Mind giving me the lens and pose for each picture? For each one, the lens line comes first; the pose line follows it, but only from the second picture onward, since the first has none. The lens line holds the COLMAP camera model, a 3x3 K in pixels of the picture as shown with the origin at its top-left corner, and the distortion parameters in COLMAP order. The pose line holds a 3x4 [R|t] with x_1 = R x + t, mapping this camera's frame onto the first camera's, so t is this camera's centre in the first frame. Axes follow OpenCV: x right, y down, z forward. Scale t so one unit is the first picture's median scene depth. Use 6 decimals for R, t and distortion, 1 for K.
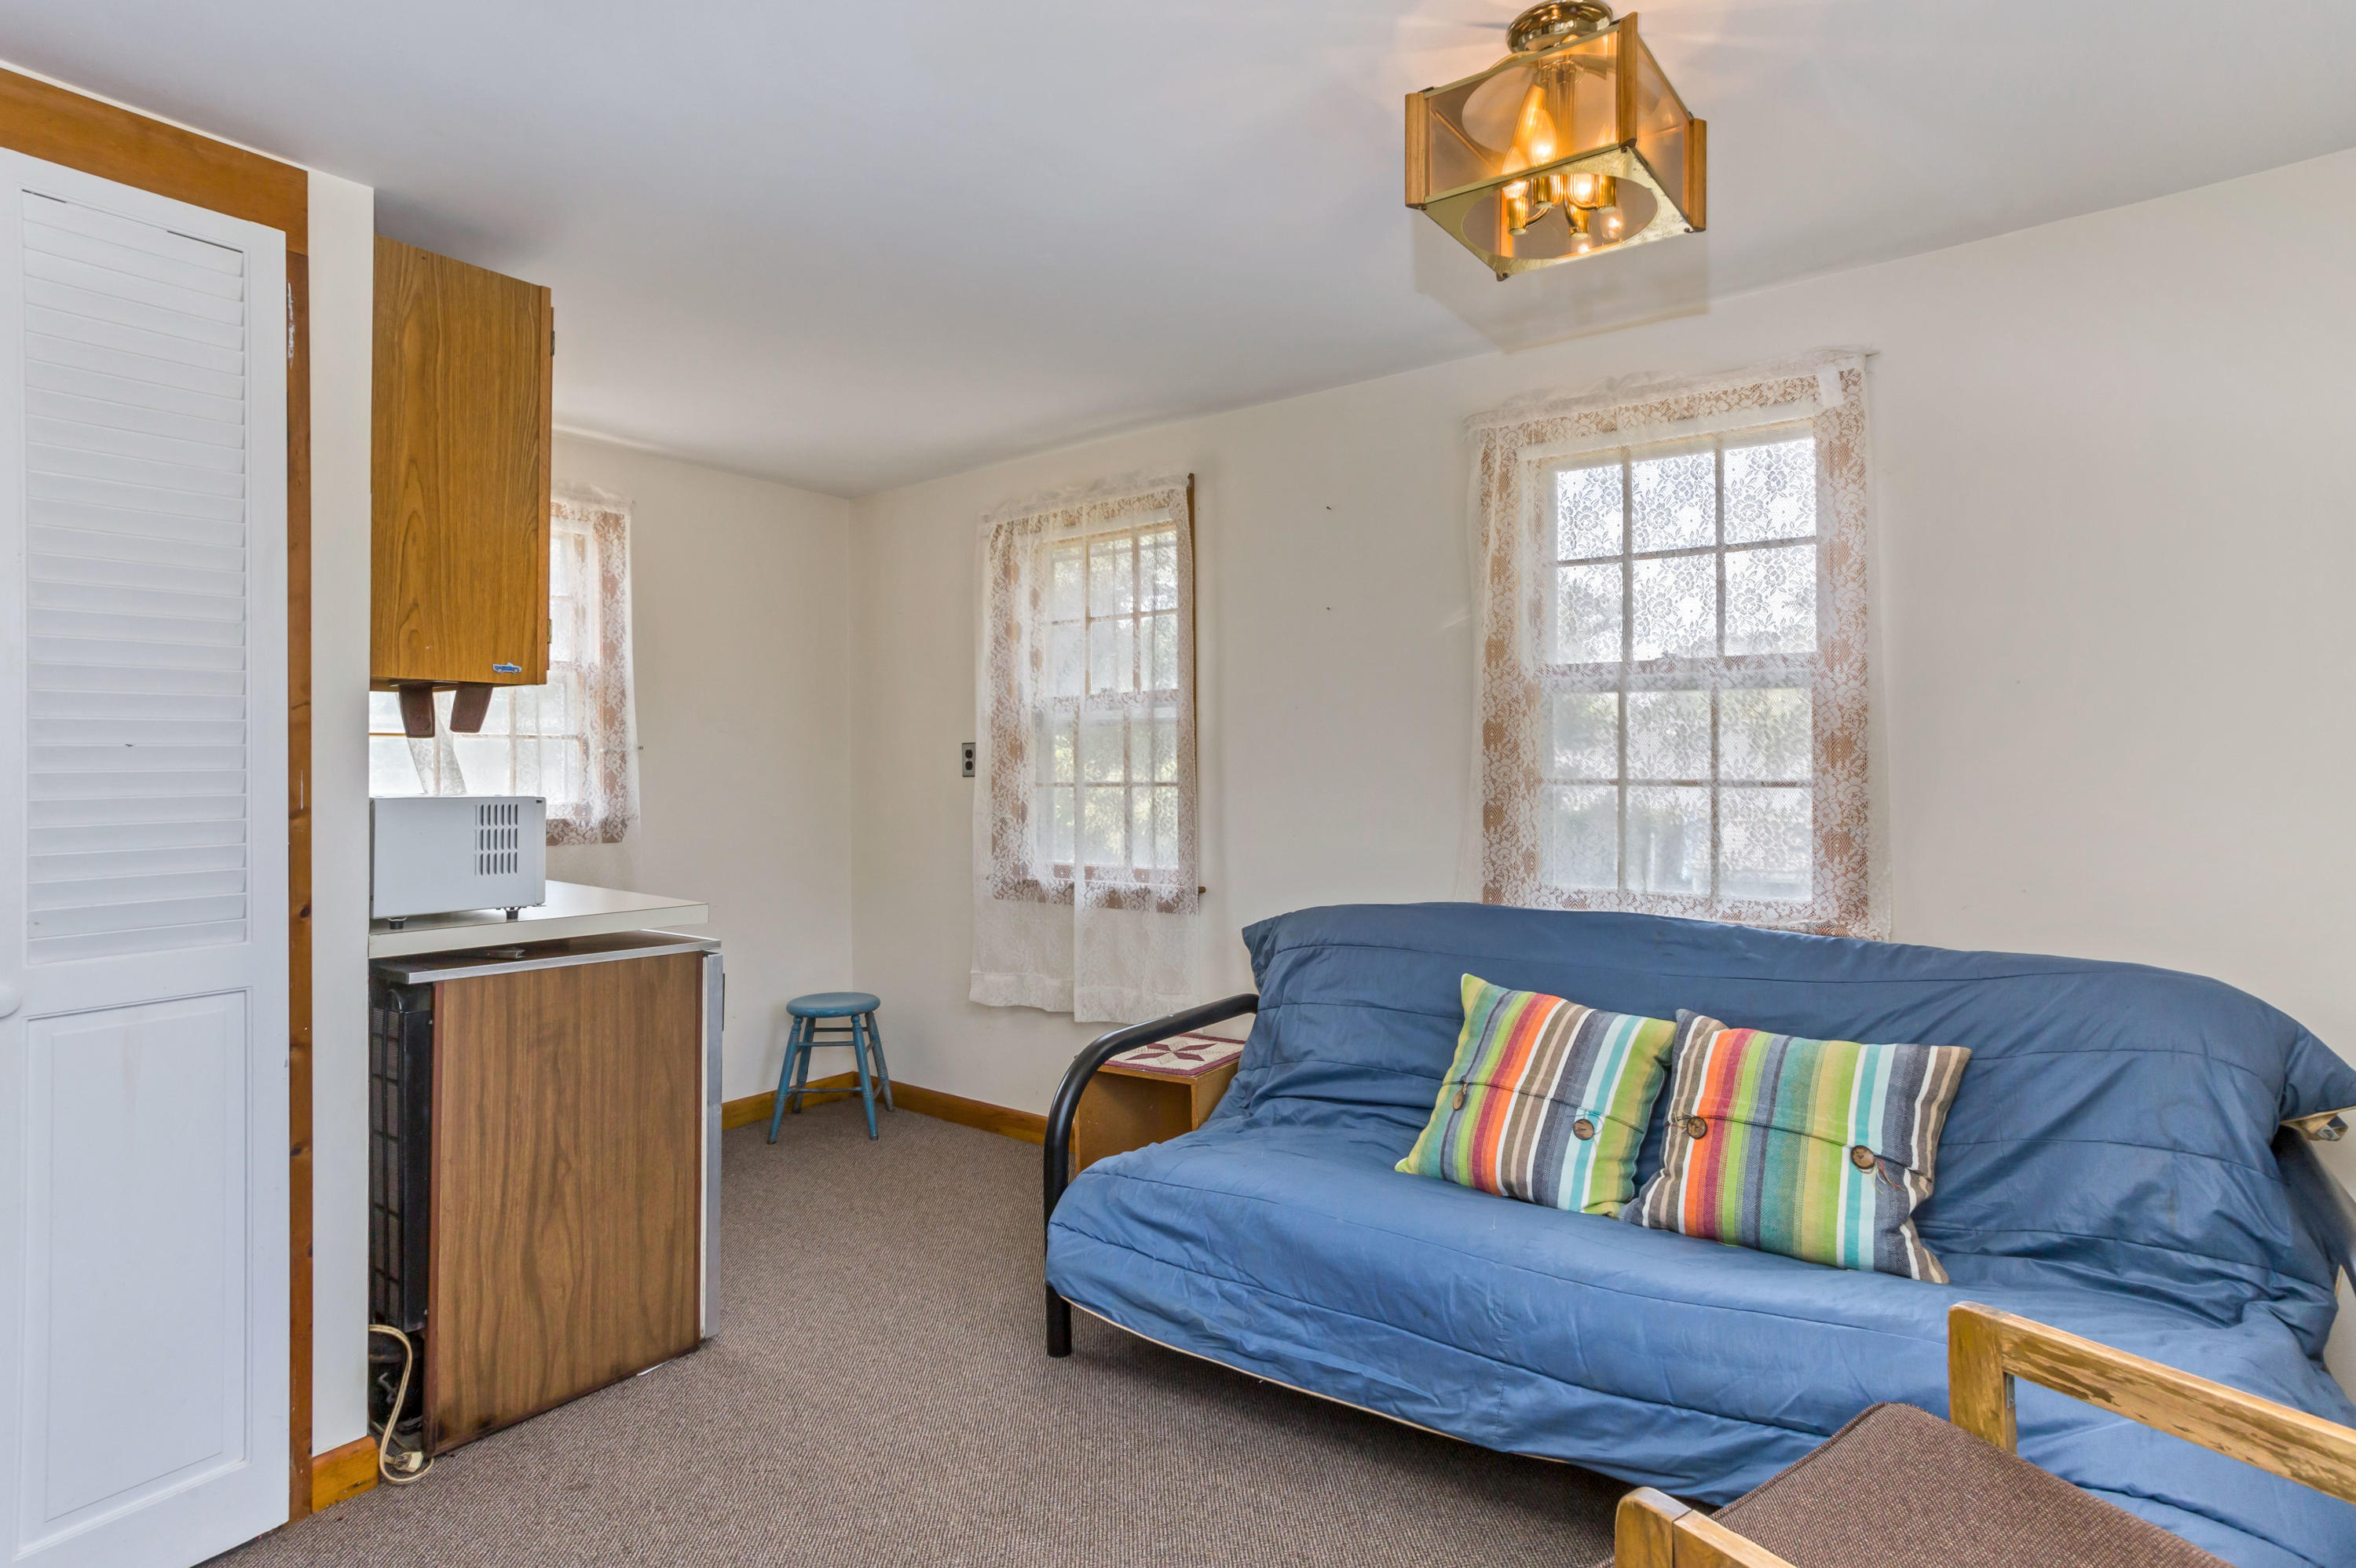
lens RADIAL K [[1220.3, 0, 1179.6], [0, 1220.3, 773.0], [0, 0, 1]] dist [-0.012496, 0.000204]
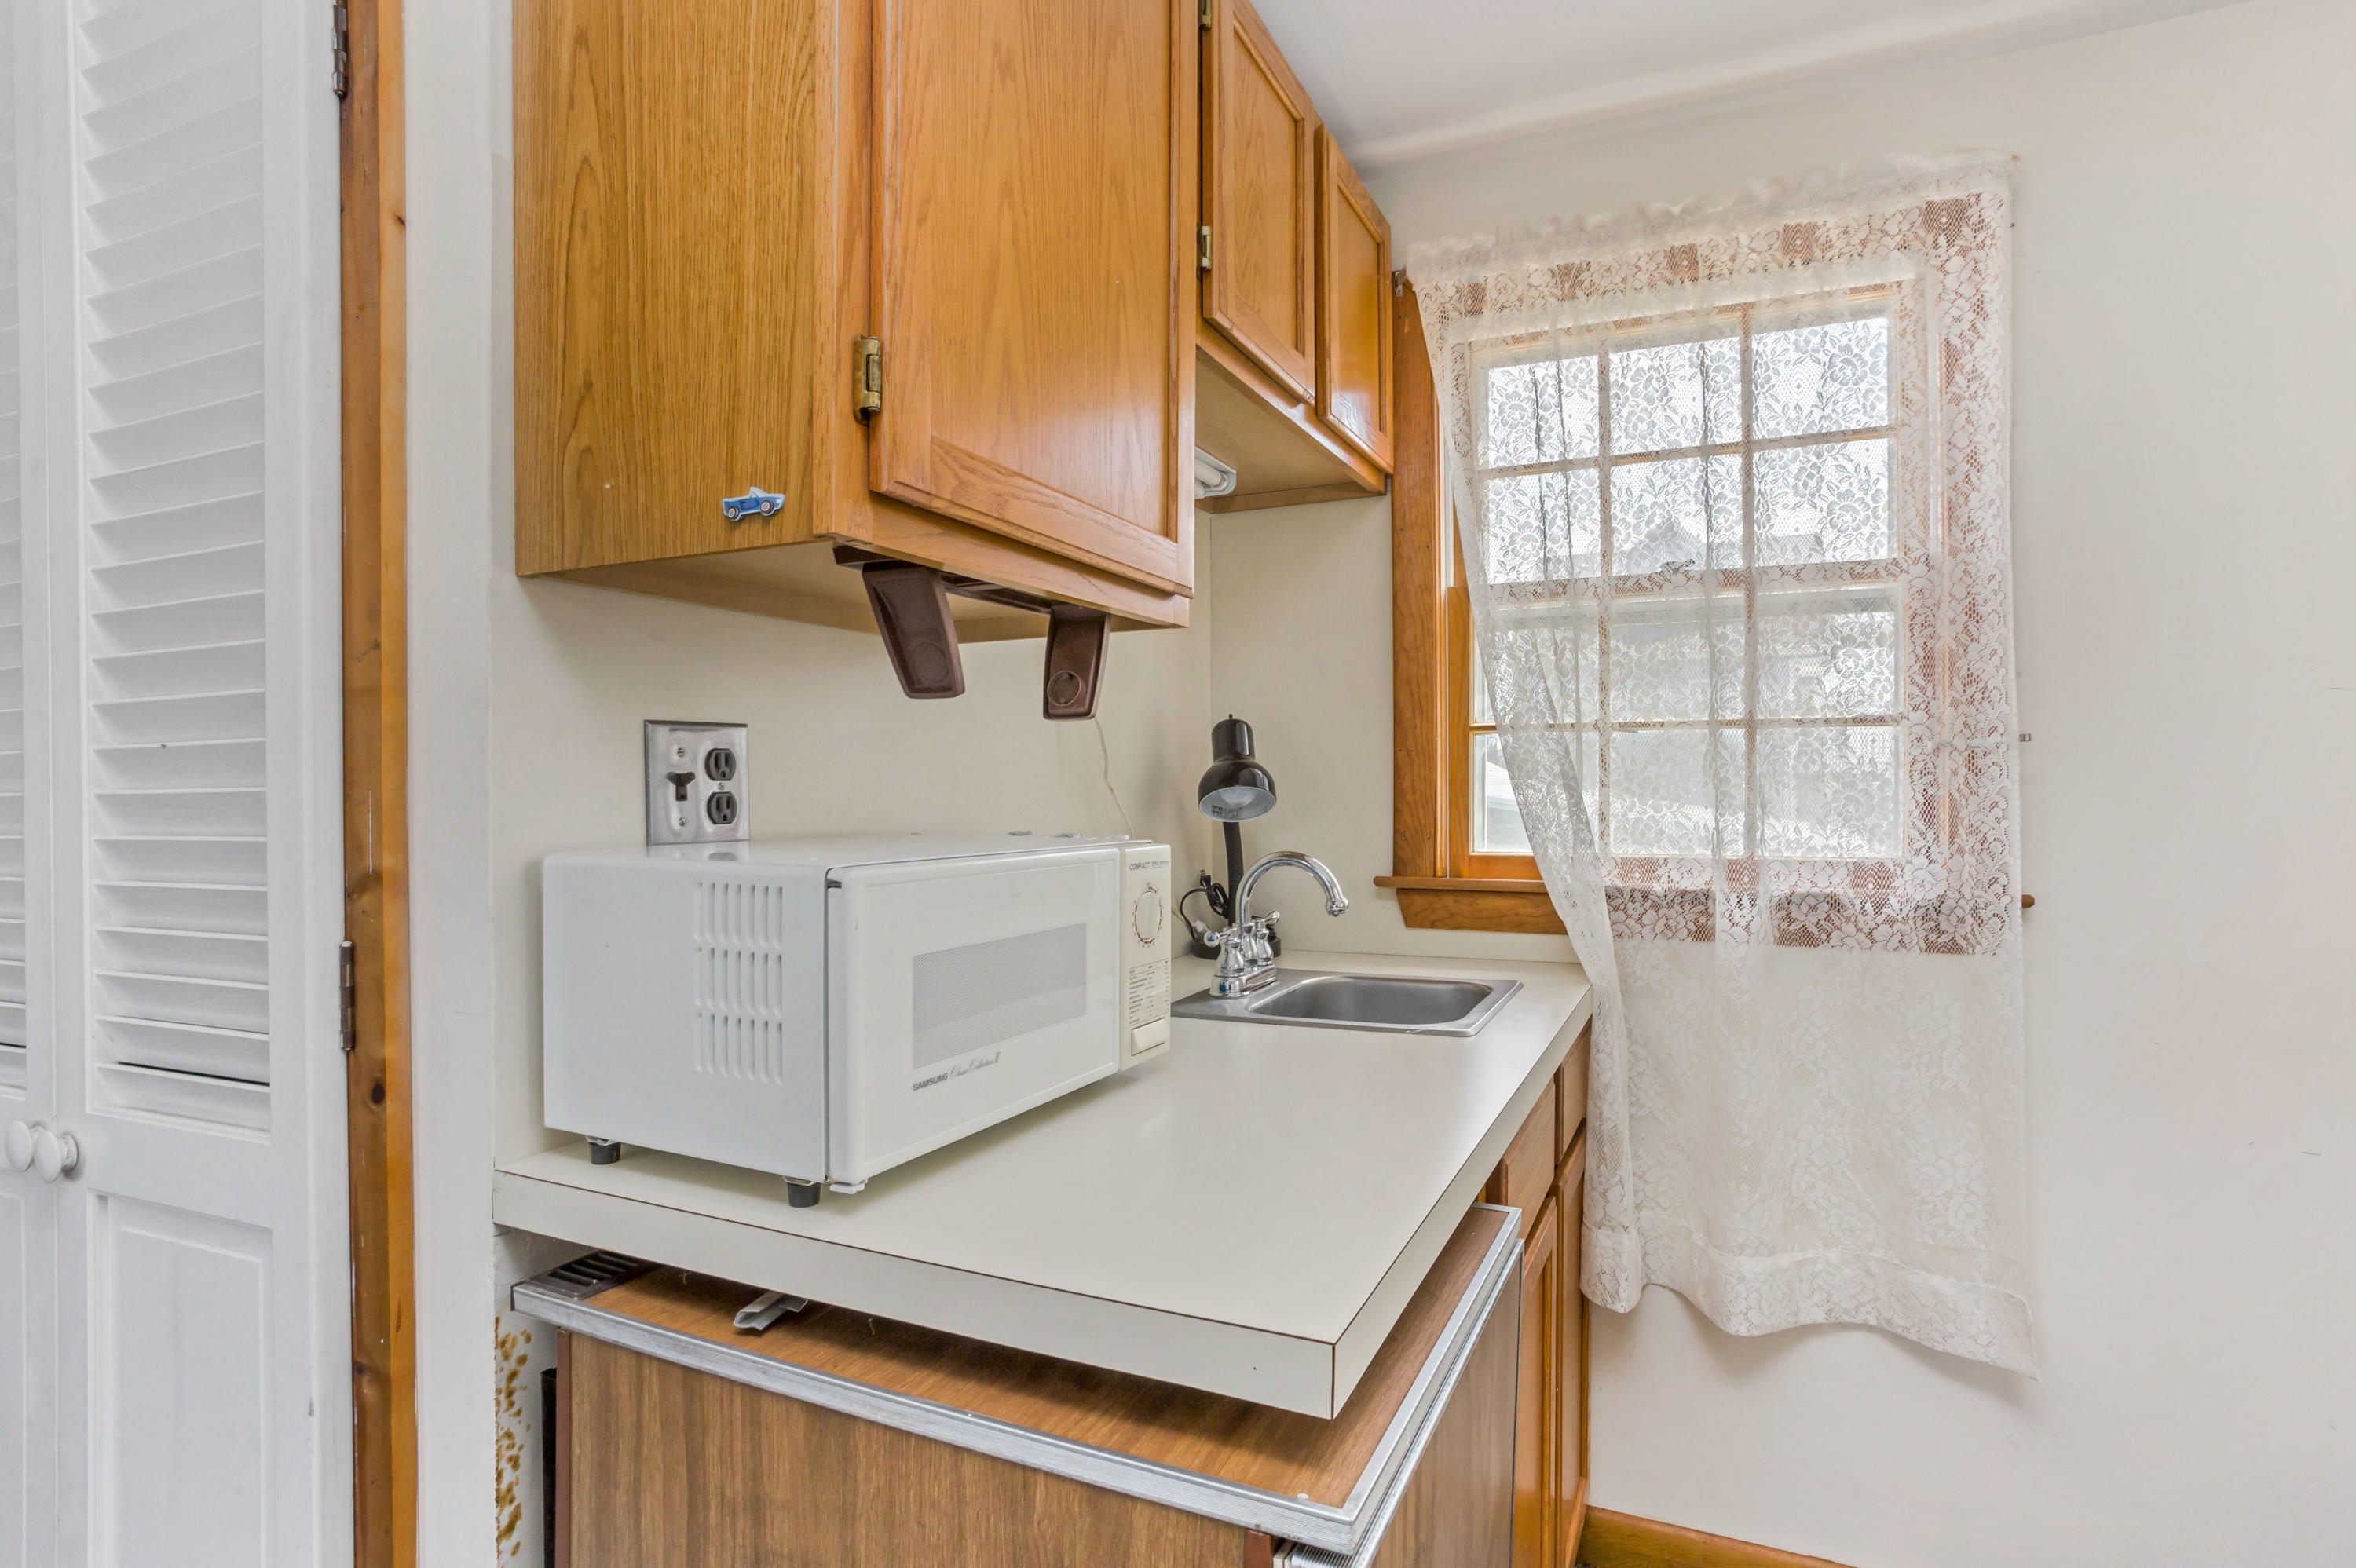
lens RADIAL K [[1220.3, 0, 1180.6], [0, 1220.3, 791.2], [0, 0, 1]] dist [-0.012496, 0.000204]
pose [[0.231575, 0.006533, -0.972795, -0.173644], [-0.004987, 0.999972, 0.005528, -0.004555], [0.972804, 0.003571, 0.231601, 1.033116]]
